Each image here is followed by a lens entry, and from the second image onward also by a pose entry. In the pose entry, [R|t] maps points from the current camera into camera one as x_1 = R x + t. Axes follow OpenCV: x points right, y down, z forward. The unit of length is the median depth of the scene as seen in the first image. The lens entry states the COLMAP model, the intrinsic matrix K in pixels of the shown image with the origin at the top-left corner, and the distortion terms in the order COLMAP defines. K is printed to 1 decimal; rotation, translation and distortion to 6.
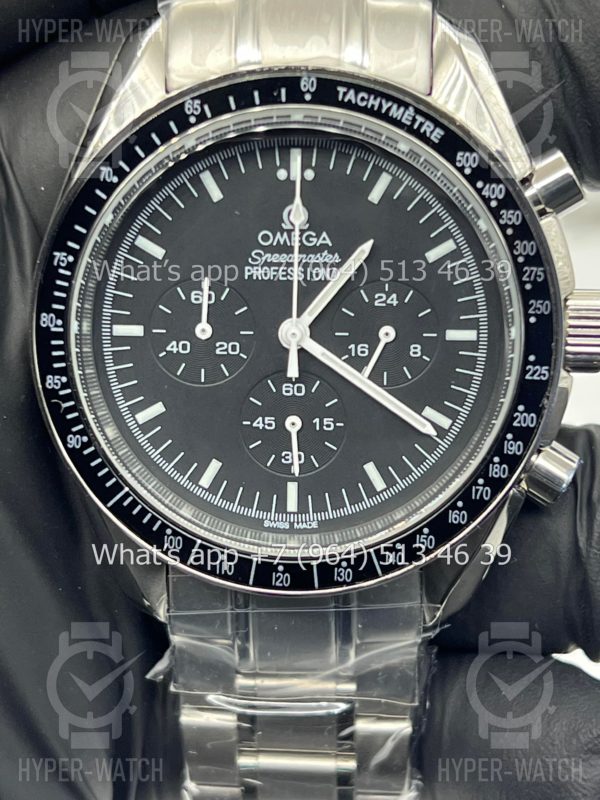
lens RADIAL K [[1809.2, 0, 292.1], [0, 1809.2, 379.2], [0, 0, 1]] dist [0.289124, -0.230364]
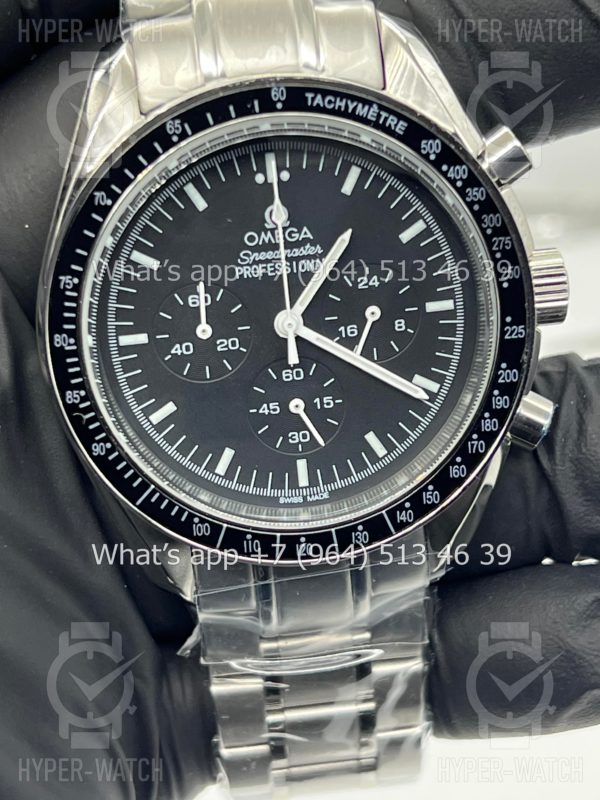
lens RADIAL K [[1809.2, 0, 292.1], [0, 1809.2, 379.2], [0, 0, 1]] dist [0.289124, -0.230364]
pose [[0.986685, -0.128208, 0.100073, -0.109272], [0.124501, 0.991310, 0.042469, -0.037970], [-0.104648, -0.029444, 0.994073, -0.075571]]
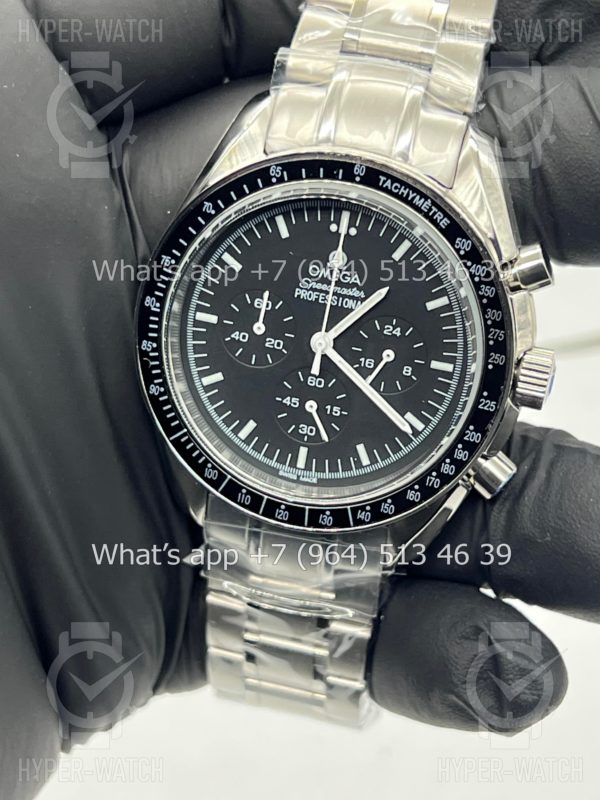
lens RADIAL K [[1809.2, 0, 292.1], [0, 1809.2, 379.2], [0, 0, 1]] dist [0.289124, -0.230364]
pose [[0.976064, 0.185776, -0.113080, 0.139709], [-0.177241, 0.980792, 0.081436, -0.106107], [0.126037, -0.059444, 0.990243, -0.366997]]
